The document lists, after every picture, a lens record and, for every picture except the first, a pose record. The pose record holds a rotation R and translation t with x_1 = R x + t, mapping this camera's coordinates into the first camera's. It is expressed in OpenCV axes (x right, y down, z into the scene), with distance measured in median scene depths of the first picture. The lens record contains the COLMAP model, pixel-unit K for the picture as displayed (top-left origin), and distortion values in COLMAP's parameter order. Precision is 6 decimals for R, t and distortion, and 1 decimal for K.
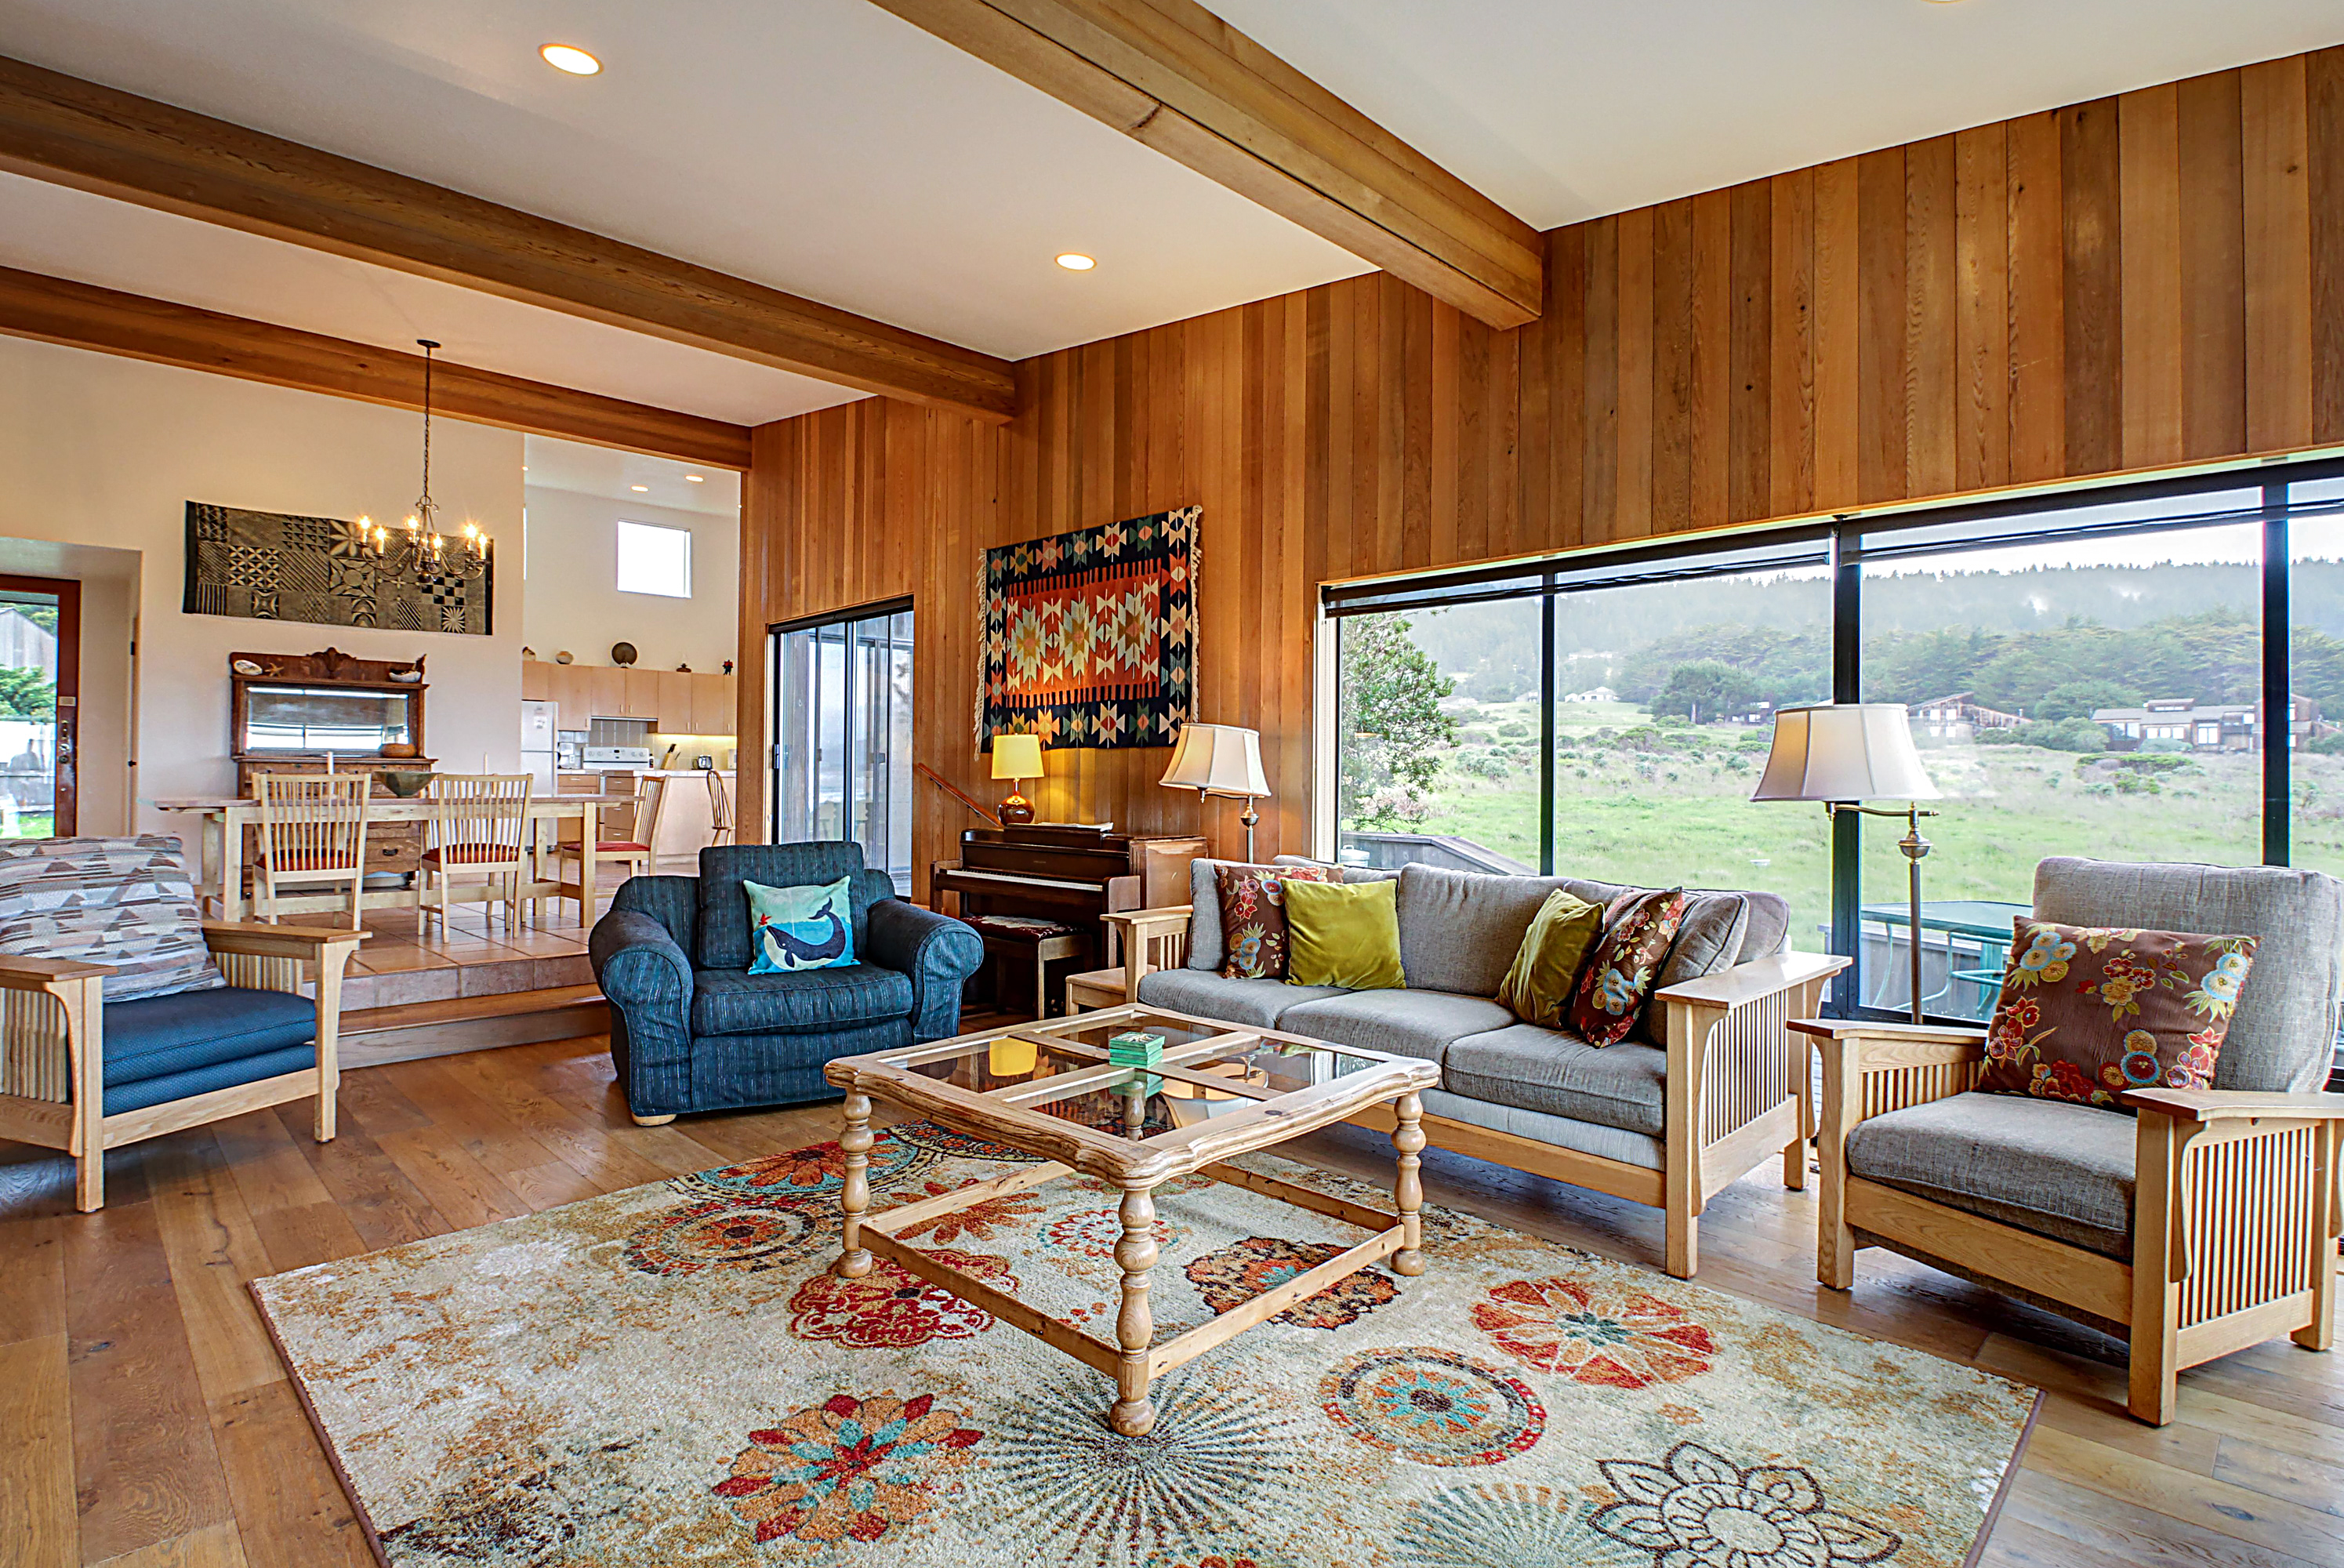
lens RADIAL K [[1155.0, 0, 1162.9], [0, 1155.0, 777.7], [0, 0, 1]] dist [-0.003751, 0.000307]
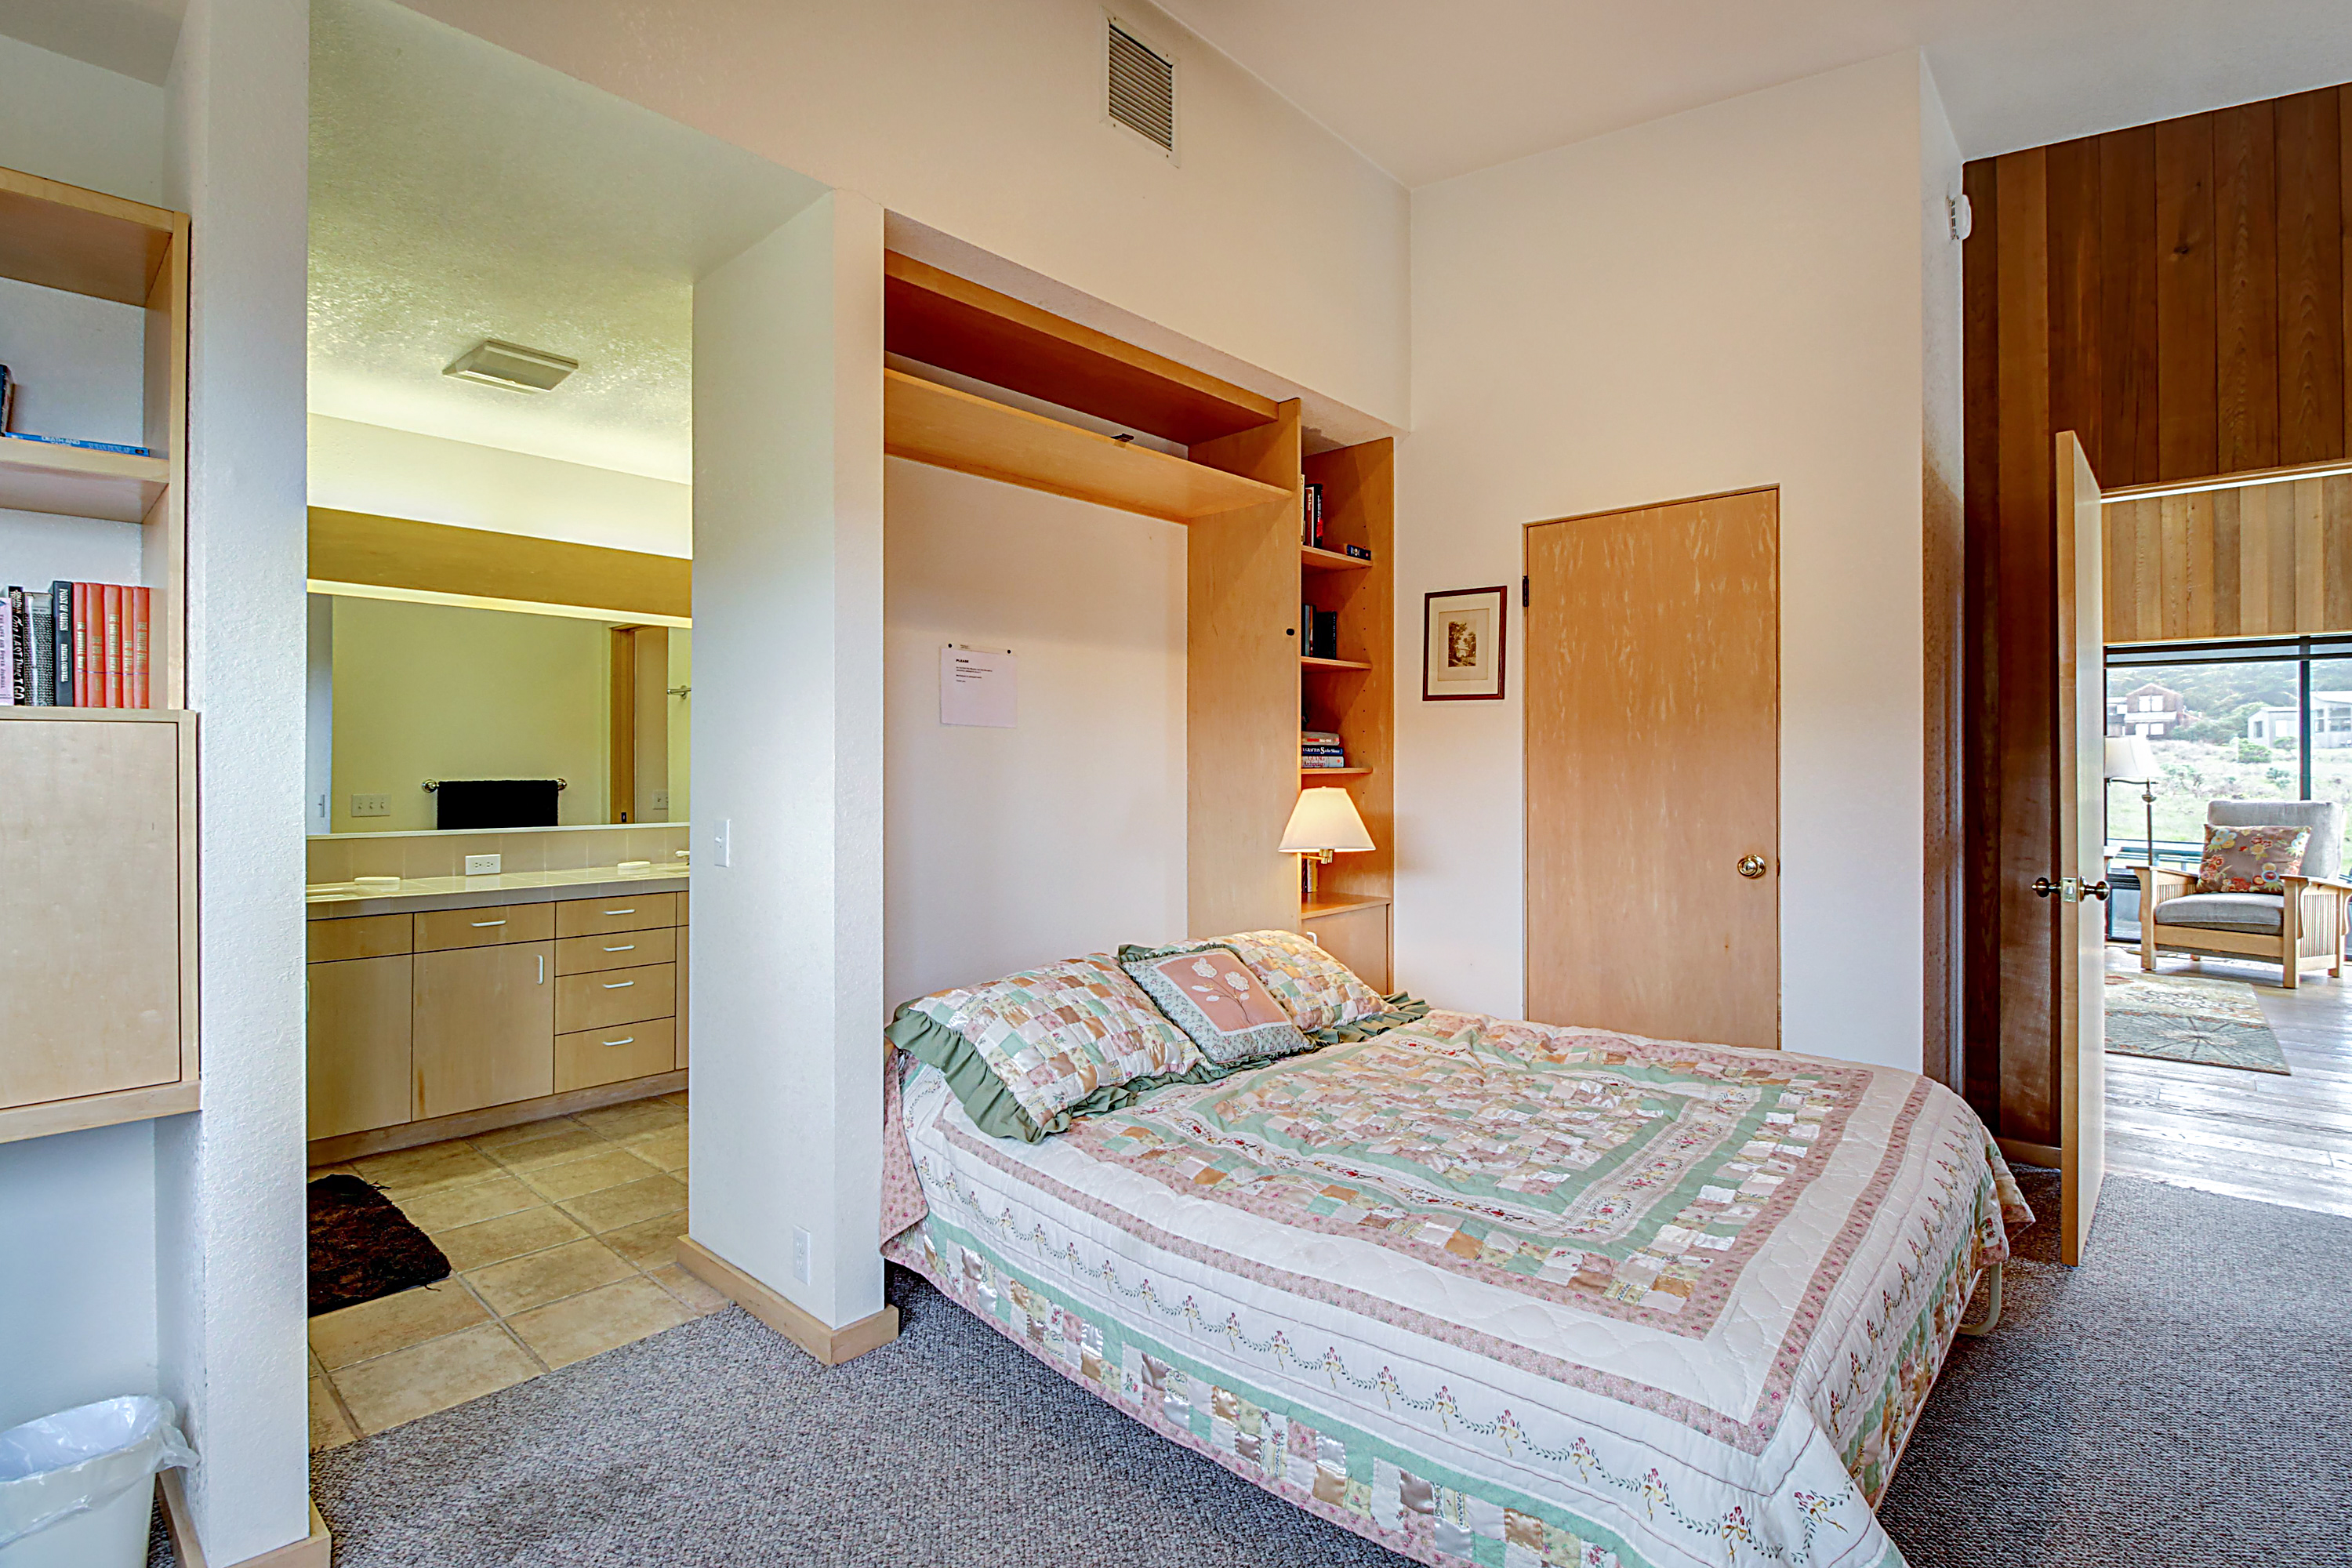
lens RADIAL K [[1107.1, 0, 1180.3], [0, 1107.1, 778.6], [0, 0, 1]] dist [0.000051, -0.001103]
pose [[0.998425, -0.013605, 0.054431, -1.699846], [0.013466, 0.999905, 0.002929, -0.010849], [-0.054465, -0.002192, 0.998513, -1.329316]]
